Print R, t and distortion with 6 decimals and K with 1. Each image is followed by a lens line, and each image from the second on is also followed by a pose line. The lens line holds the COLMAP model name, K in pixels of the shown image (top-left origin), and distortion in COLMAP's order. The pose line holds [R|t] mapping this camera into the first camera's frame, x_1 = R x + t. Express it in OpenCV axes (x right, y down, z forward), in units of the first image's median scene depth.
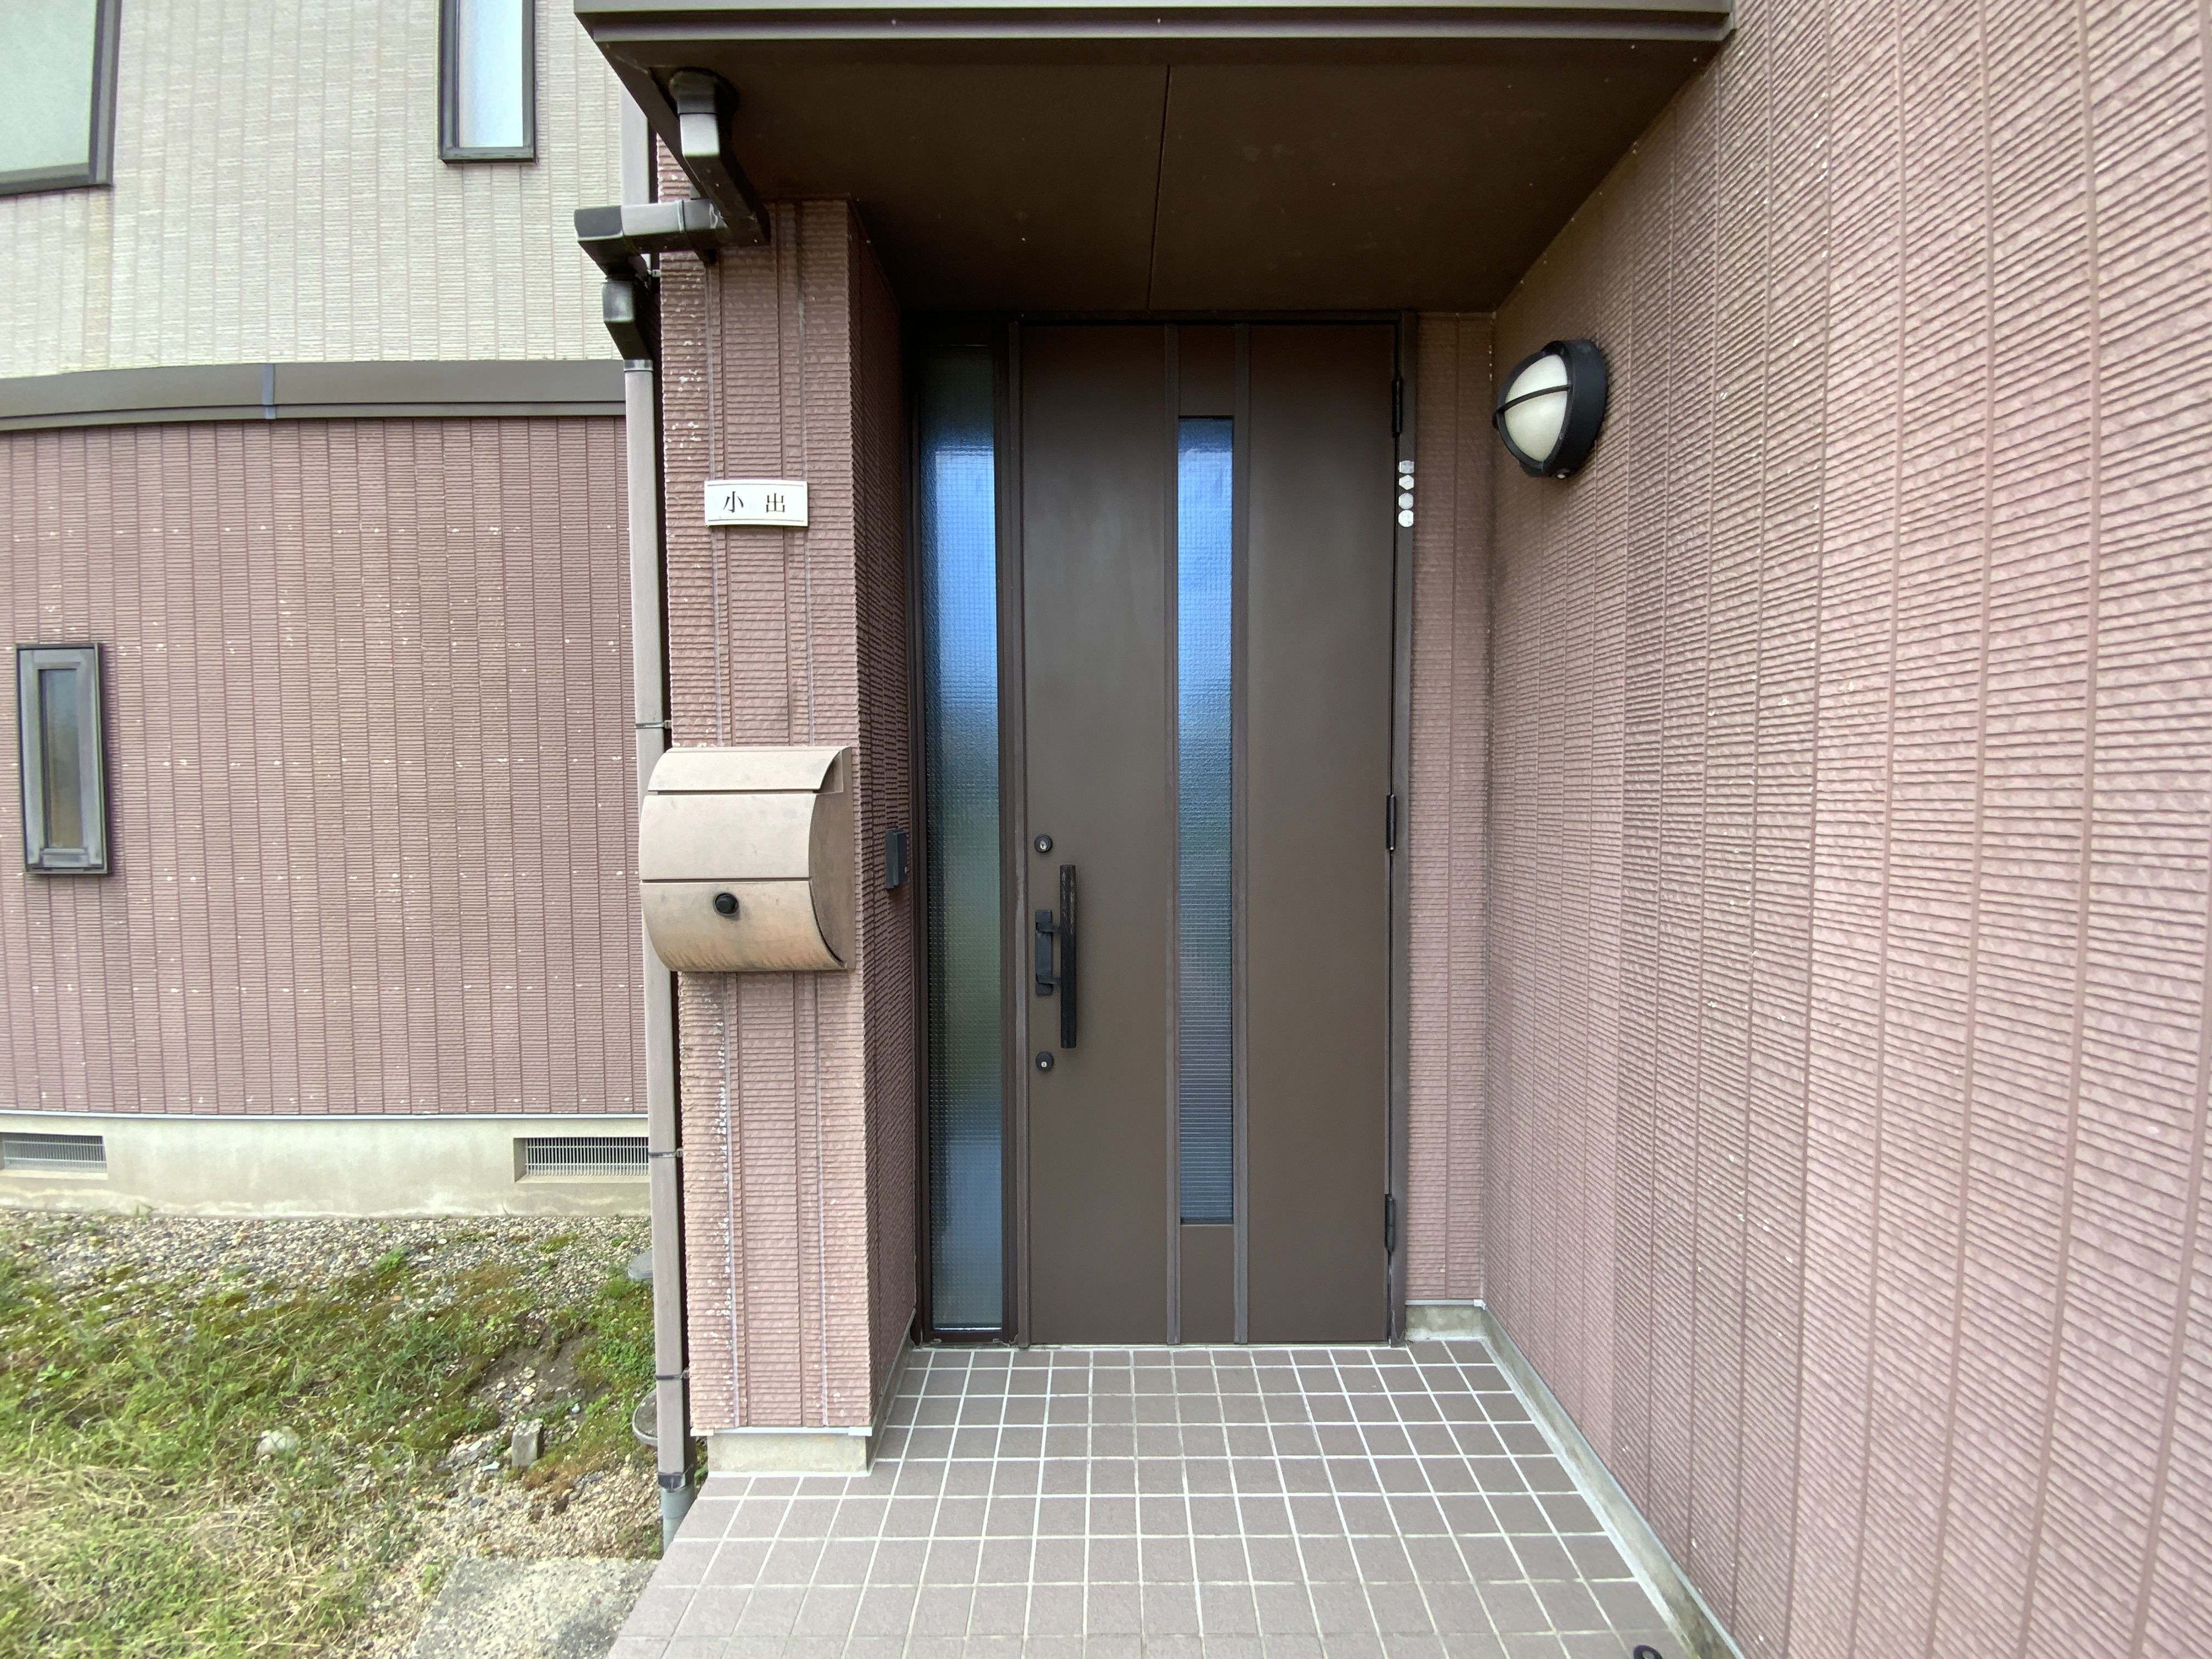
lens RADIAL K [[911.2, 0, 1106.0], [0, 911.2, 829.5], [0, 0, 1]] dist [0.000192, -0.011683]
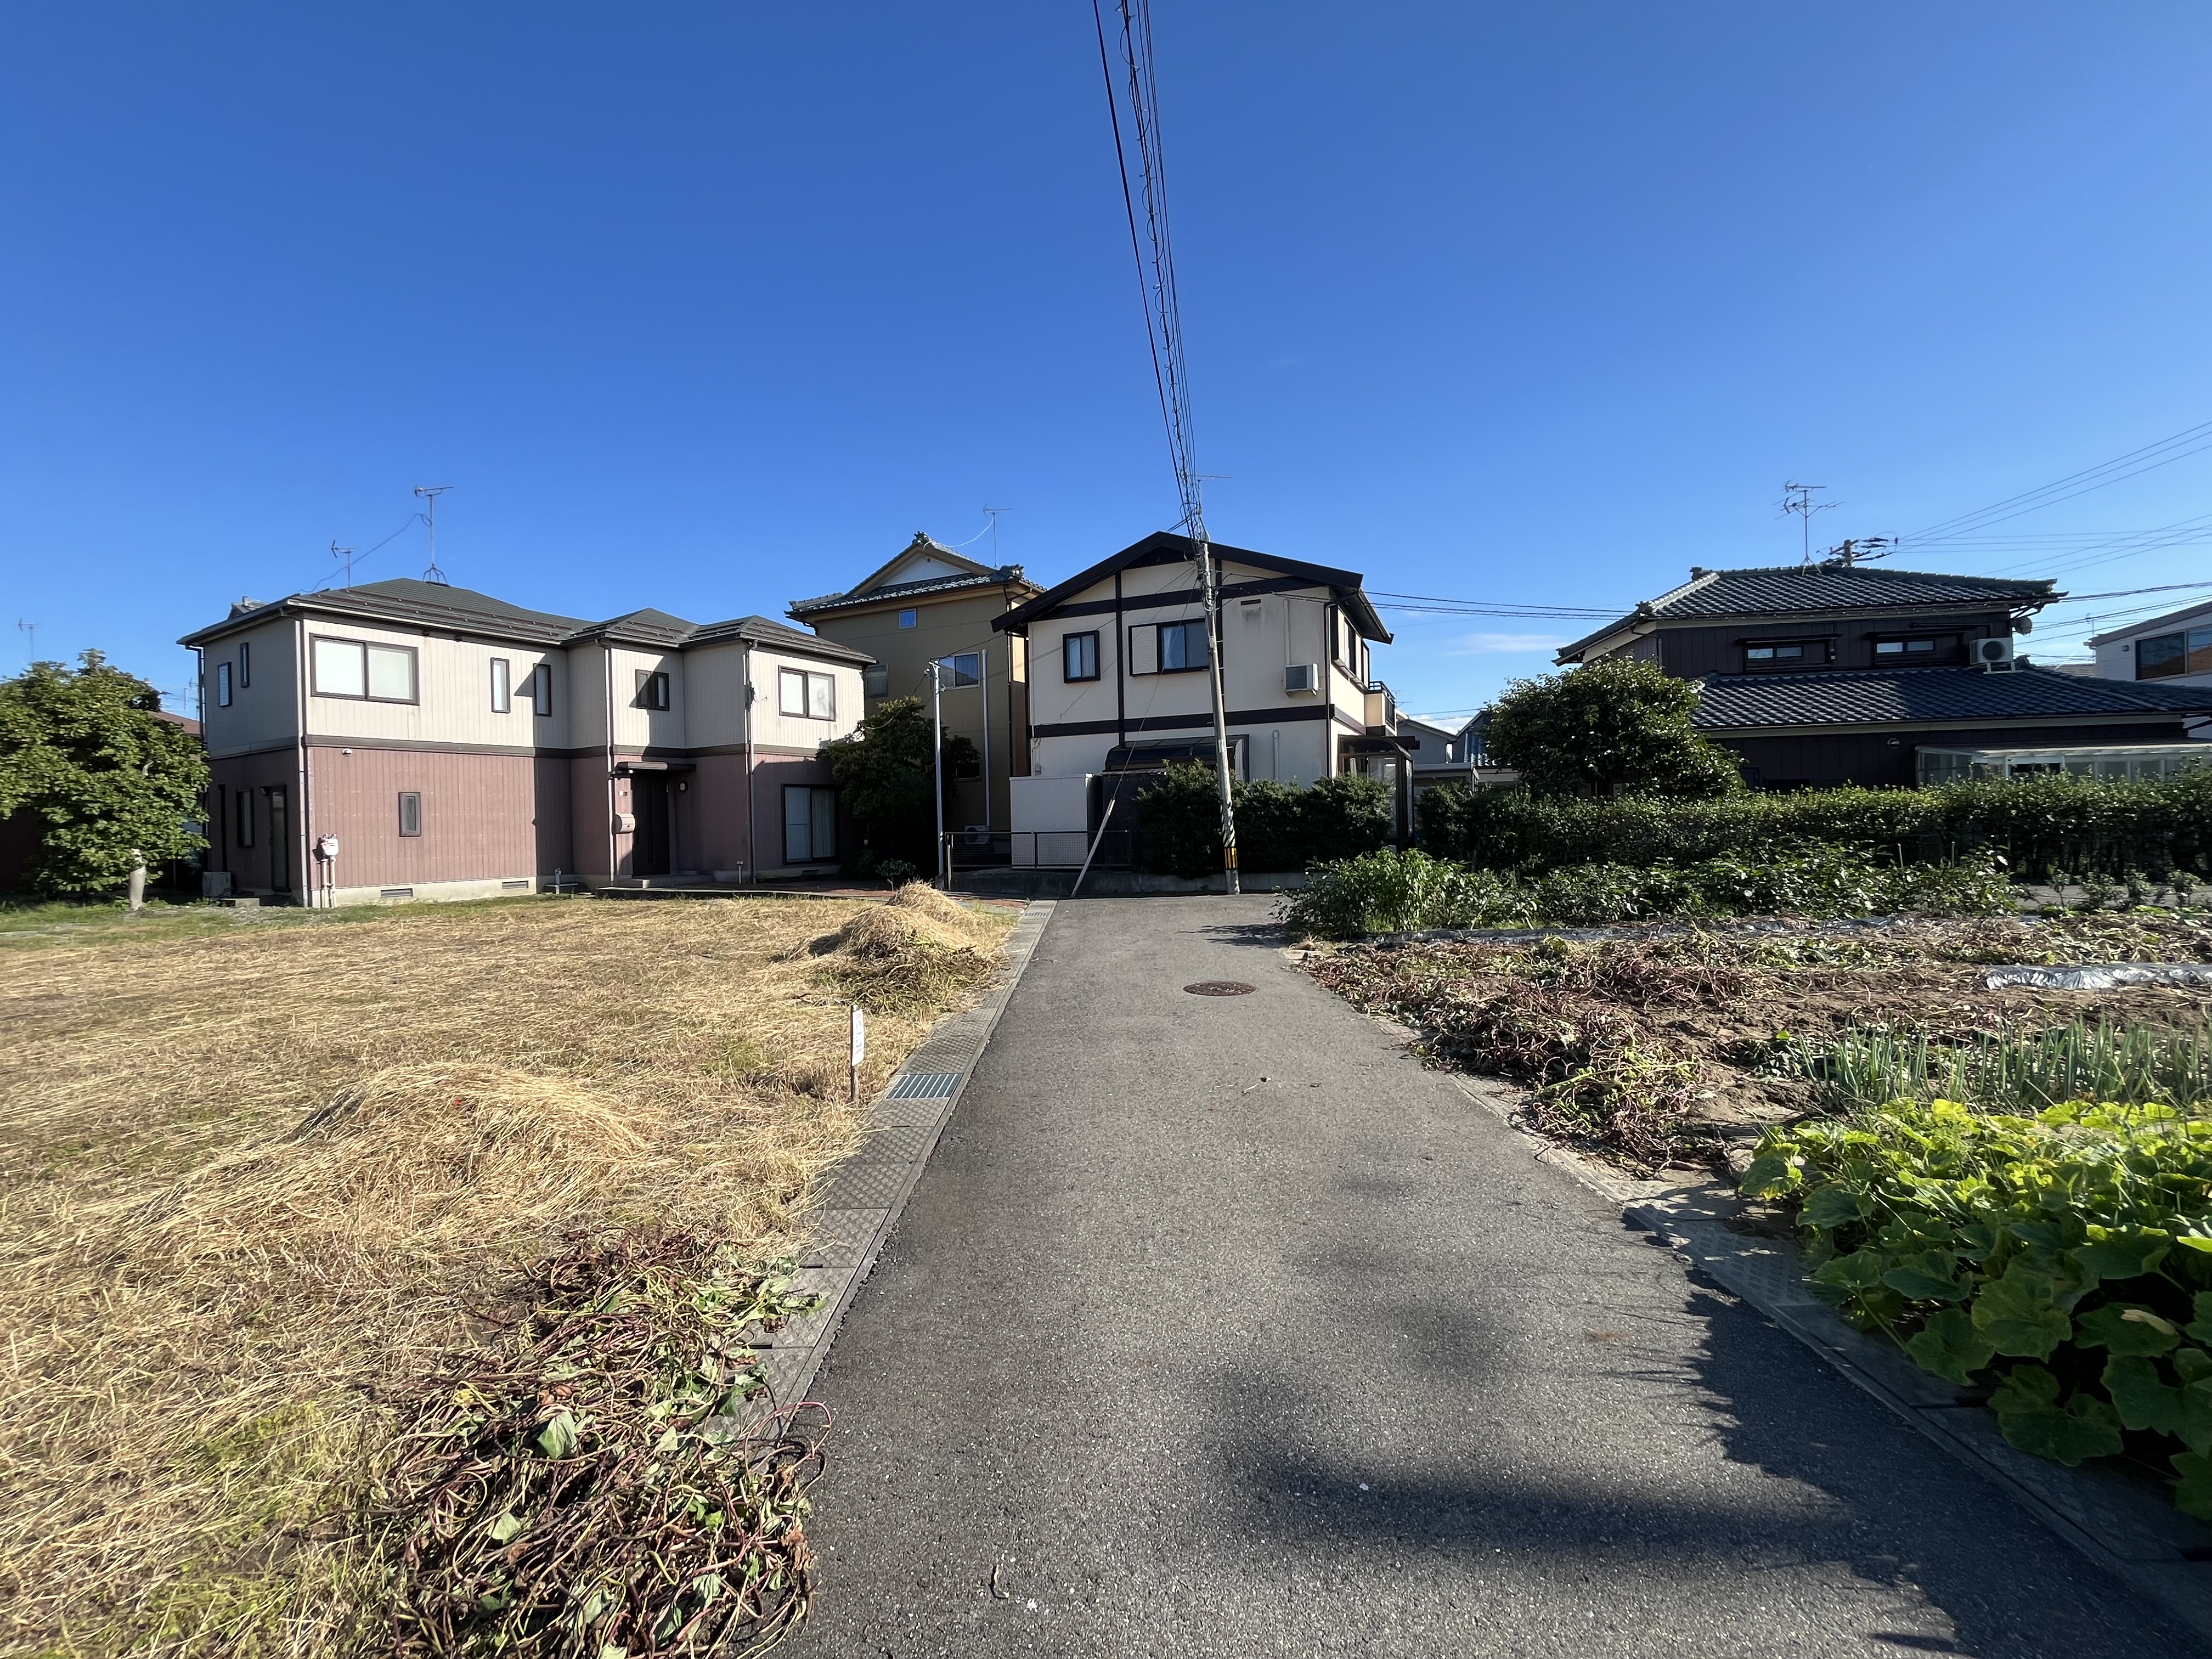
lens RADIAL K [[895.5, 0, 1106.0], [0, 895.5, 829.5], [0, 0, 1]] dist [0.000369, 0.000037]
pose [[0.498077, -0.015014, 0.867003, -3.632865], [0.057229, 0.998239, -0.015591, 0.324529], [-0.865242, 0.057383, 0.498060, -5.039025]]
